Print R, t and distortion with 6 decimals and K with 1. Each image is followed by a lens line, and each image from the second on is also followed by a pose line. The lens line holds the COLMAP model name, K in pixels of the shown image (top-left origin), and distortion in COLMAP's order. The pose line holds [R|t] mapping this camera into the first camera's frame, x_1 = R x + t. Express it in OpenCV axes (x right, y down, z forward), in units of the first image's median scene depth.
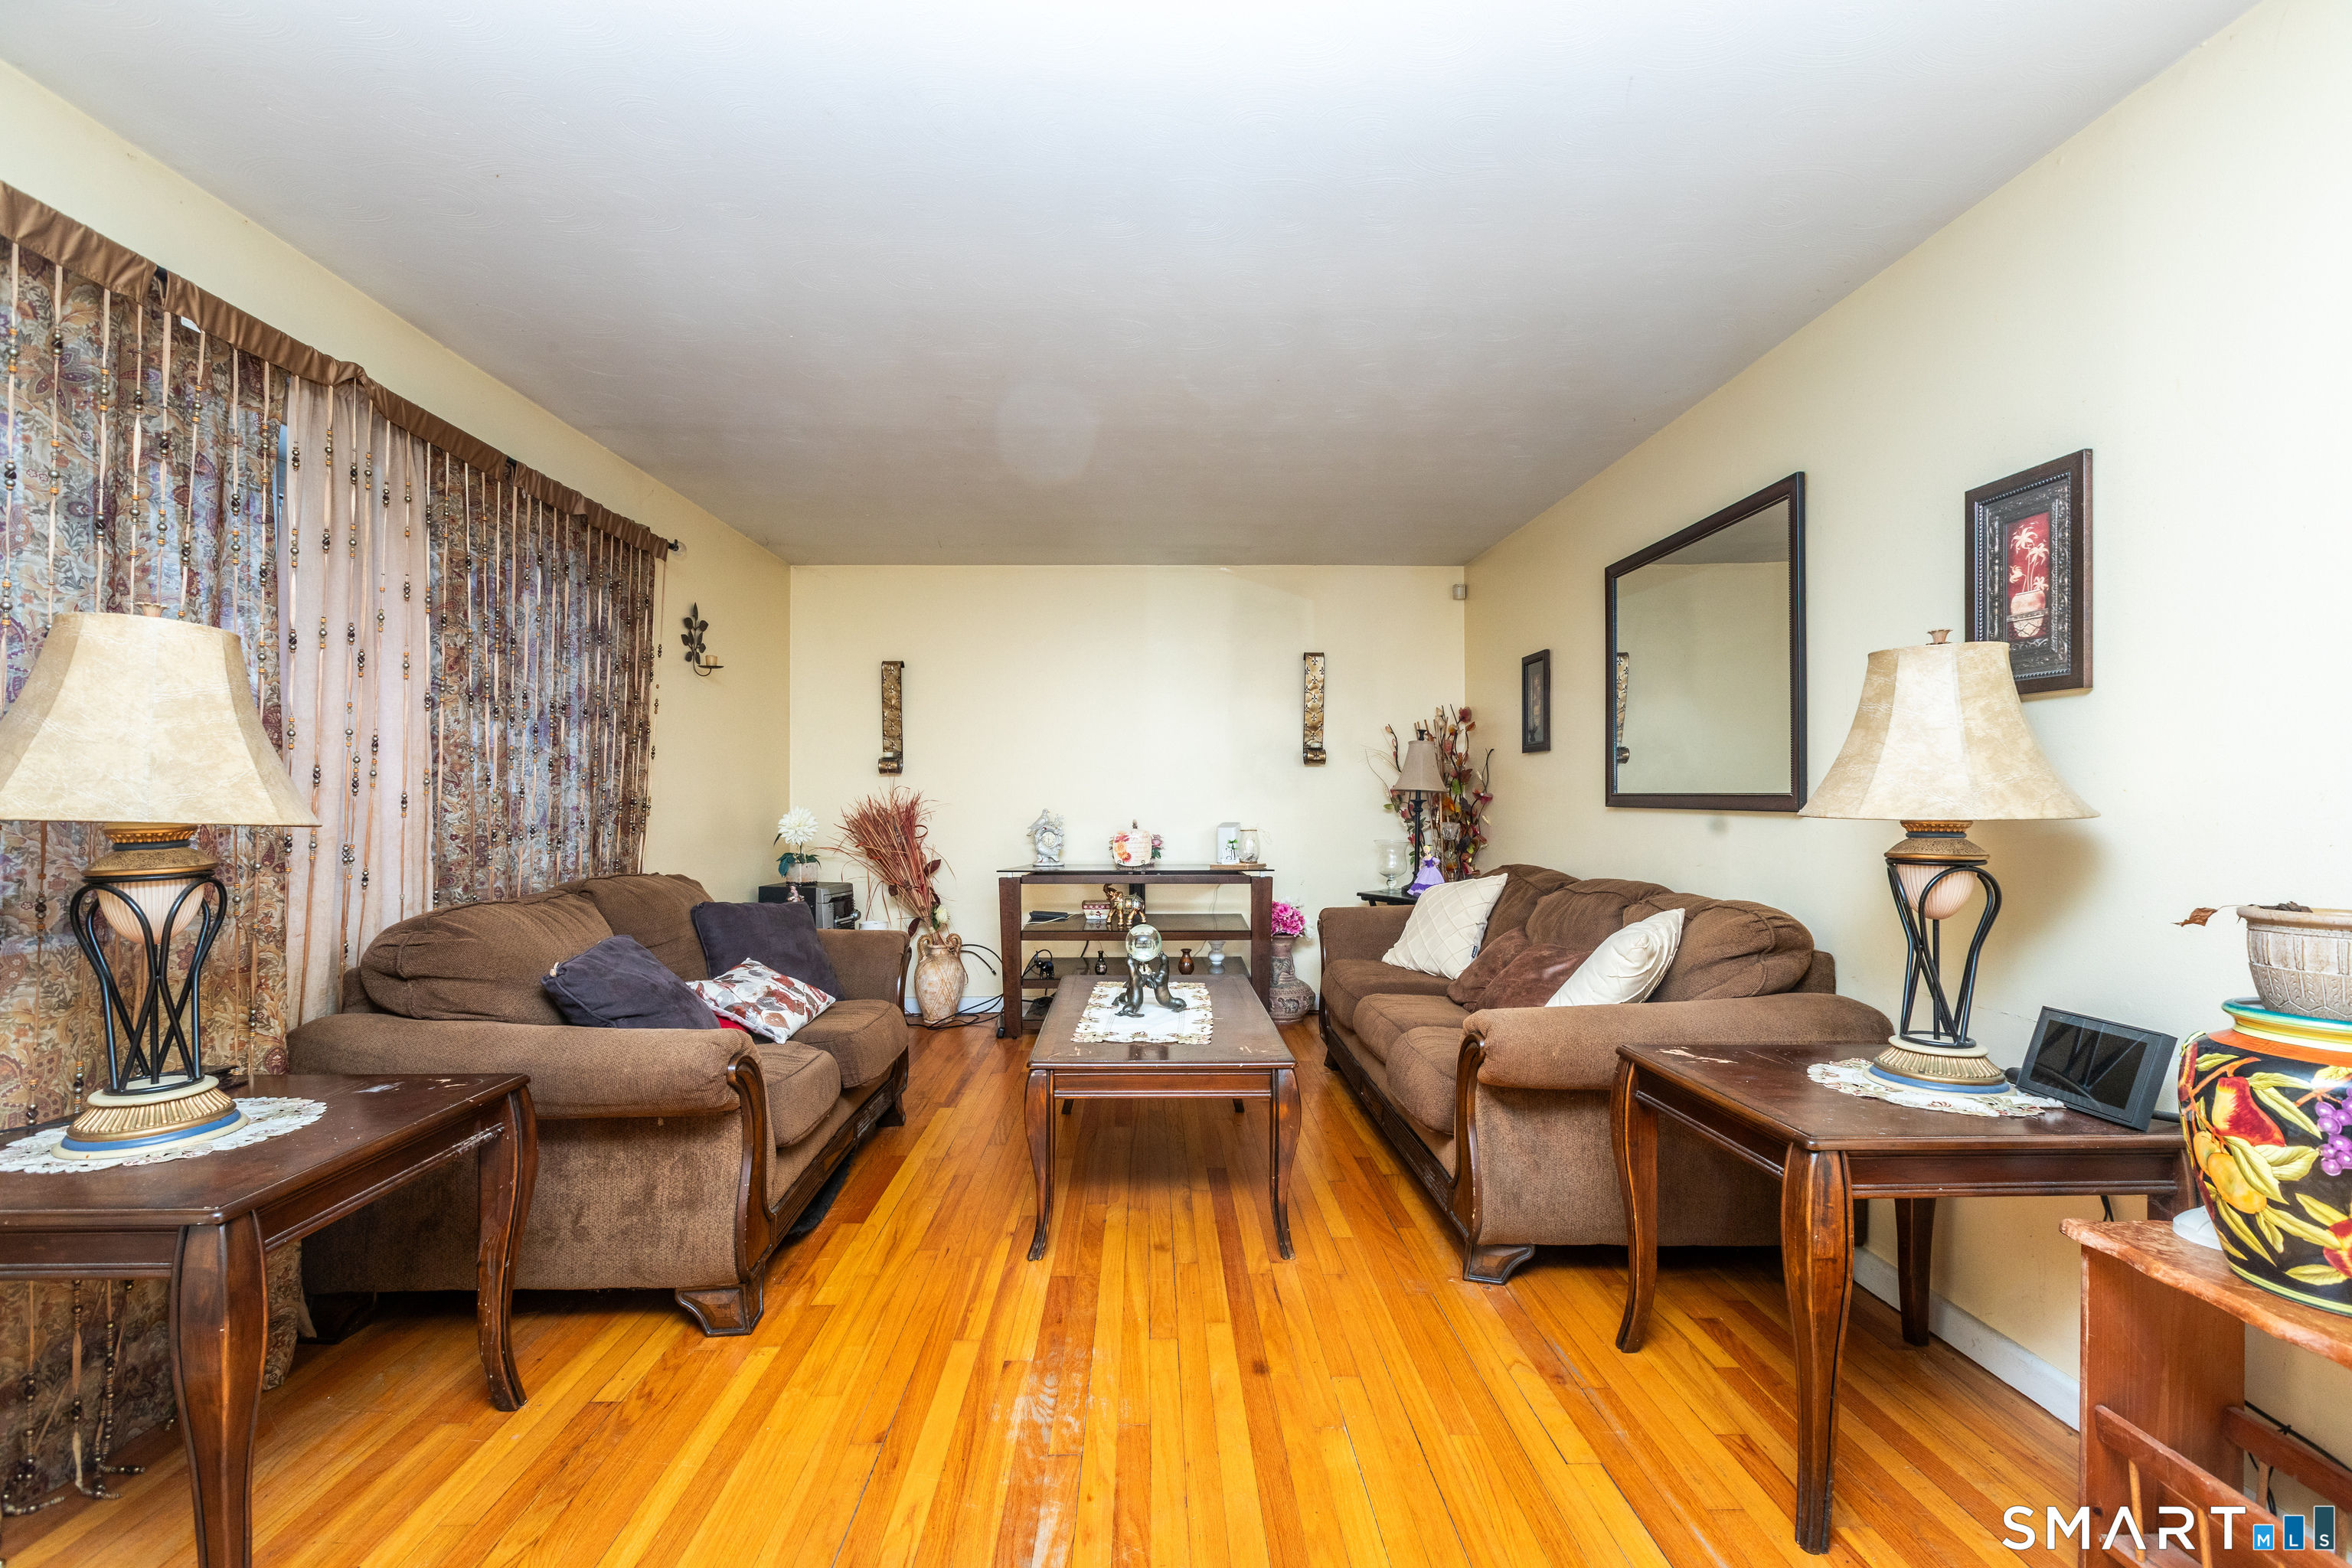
lens RADIAL K [[1060.3, 0, 1180.0], [0, 1060.3, 792.1], [0, 0, 1]] dist [0.001697, 0.001024]
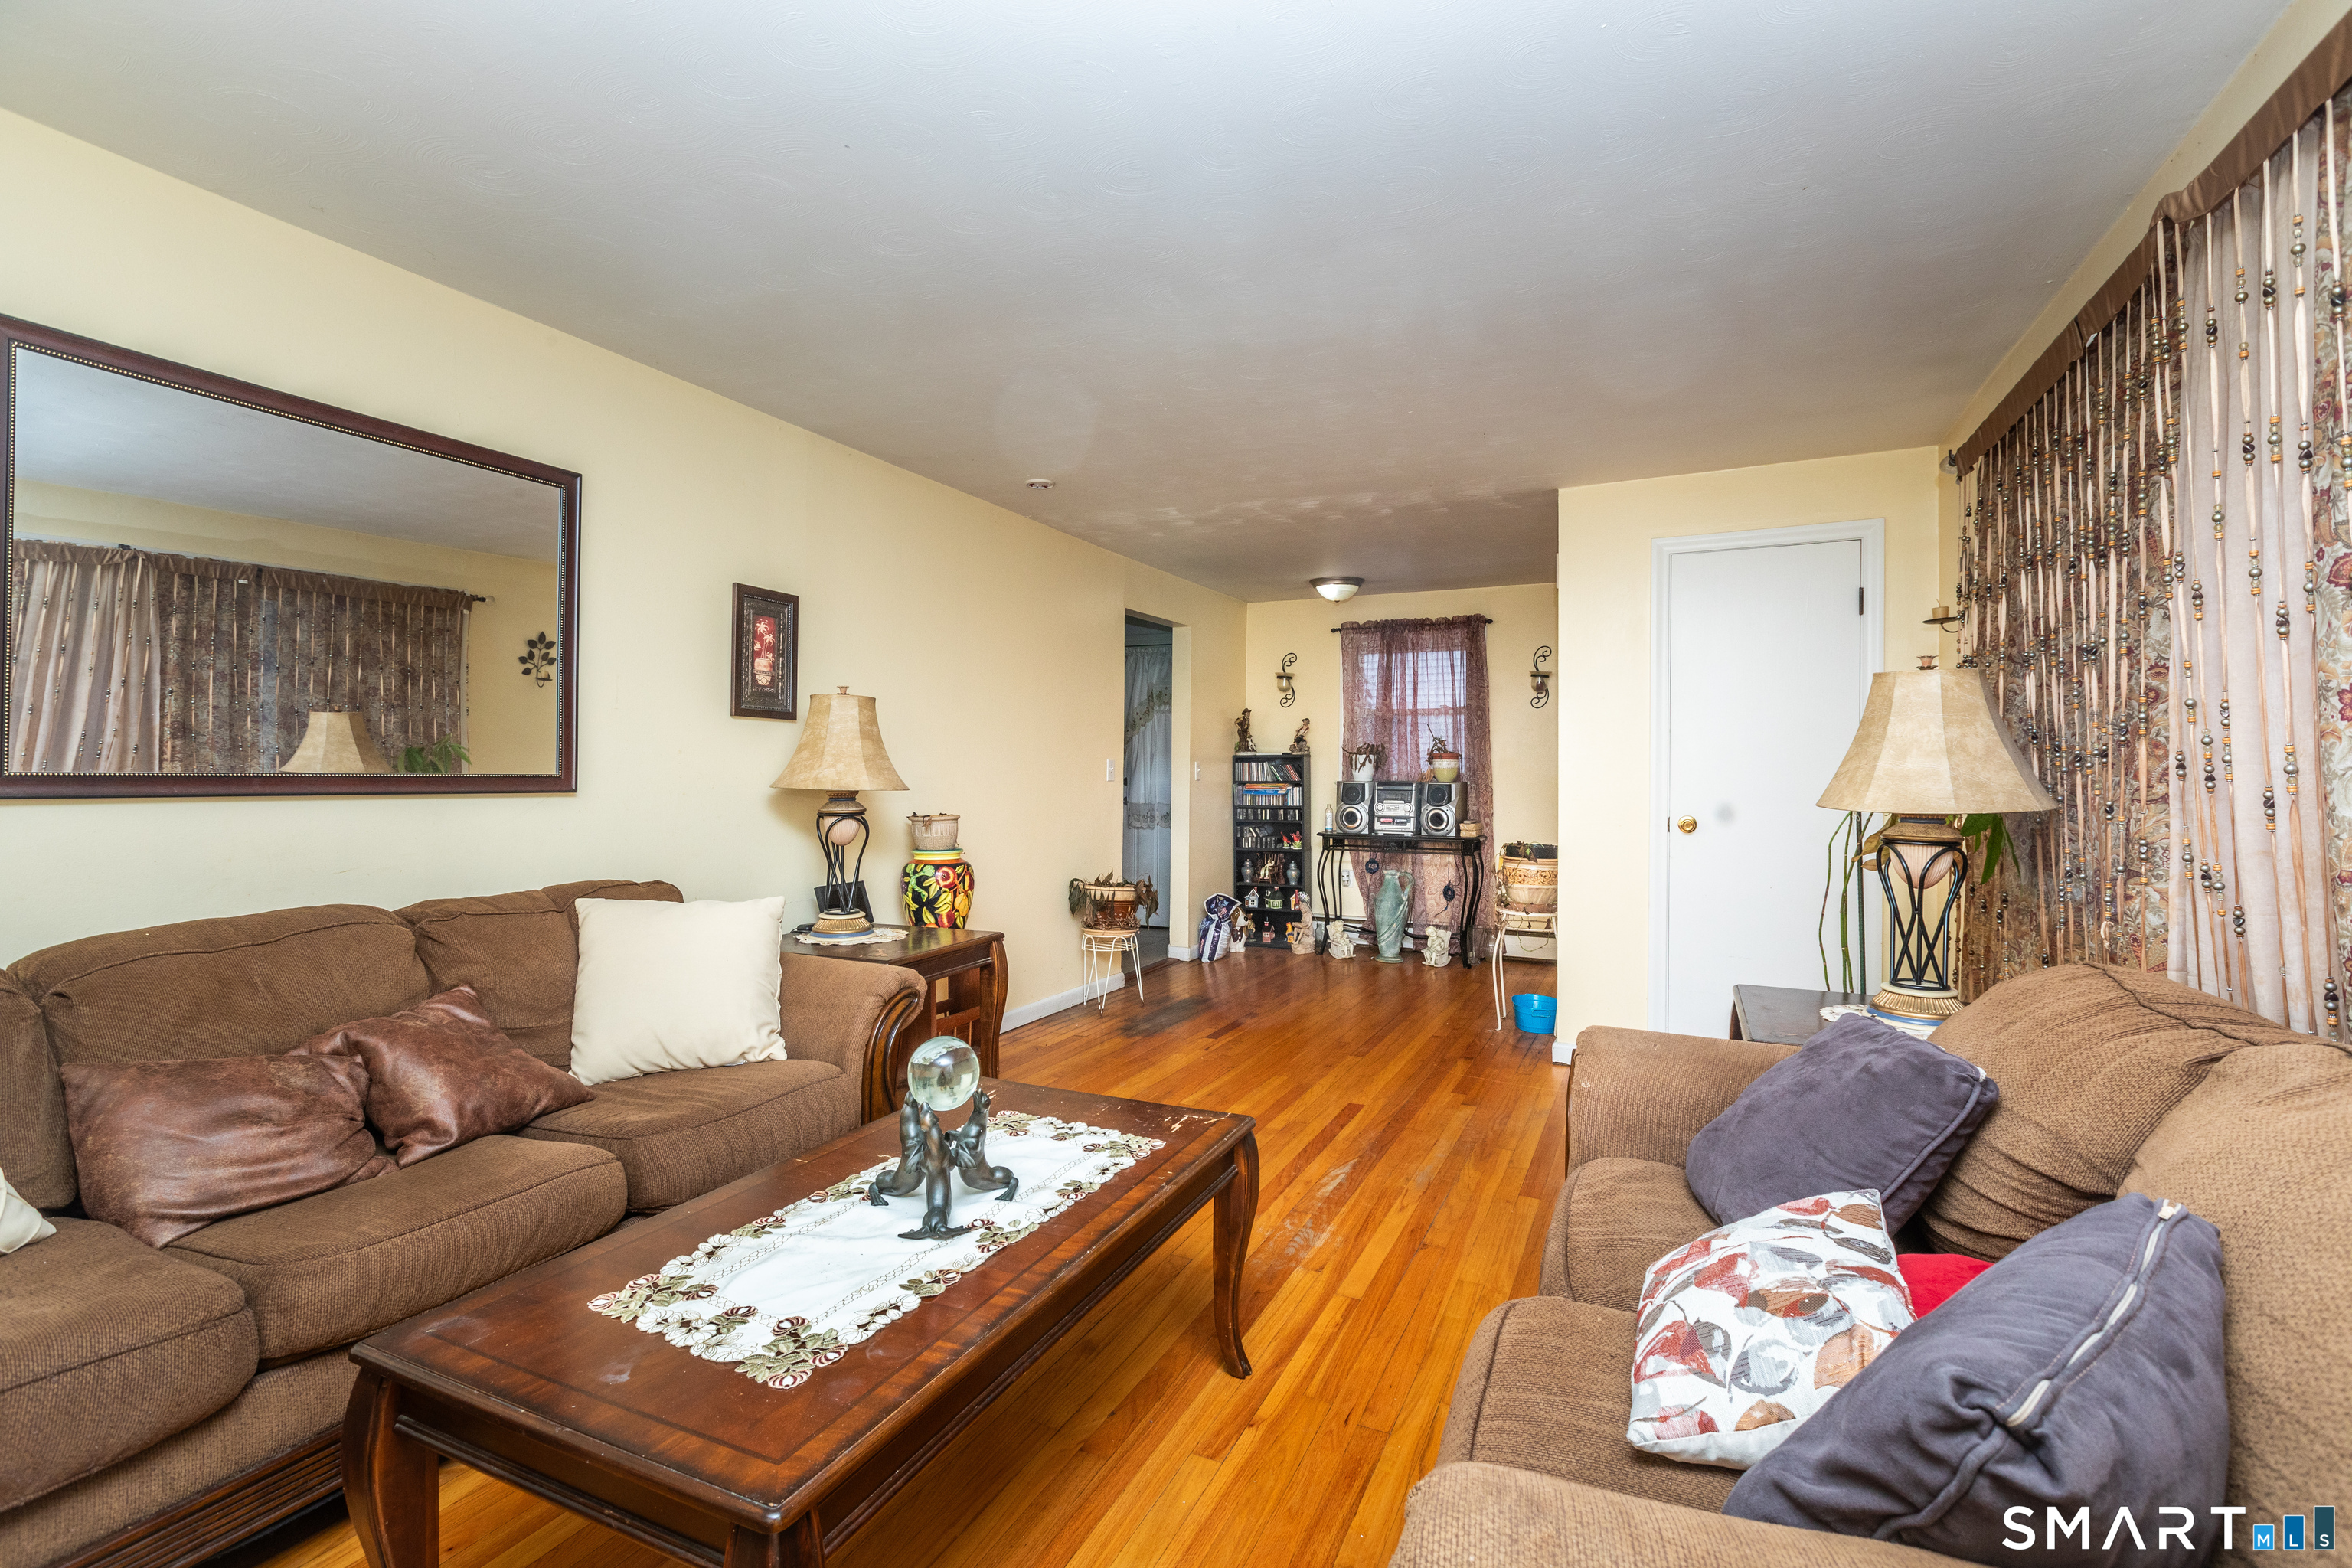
lens RADIAL K [[1060.3, 0, 1179.7], [0, 1060.3, 778.0], [0, 0, 1]] dist [0.001697, 0.001024]
pose [[-0.893364, -0.003633, 0.449319, -0.589967], [-0.005432, 0.999982, -0.002714, 0.005538], [-0.449300, -0.004865, -0.893368, 2.275773]]
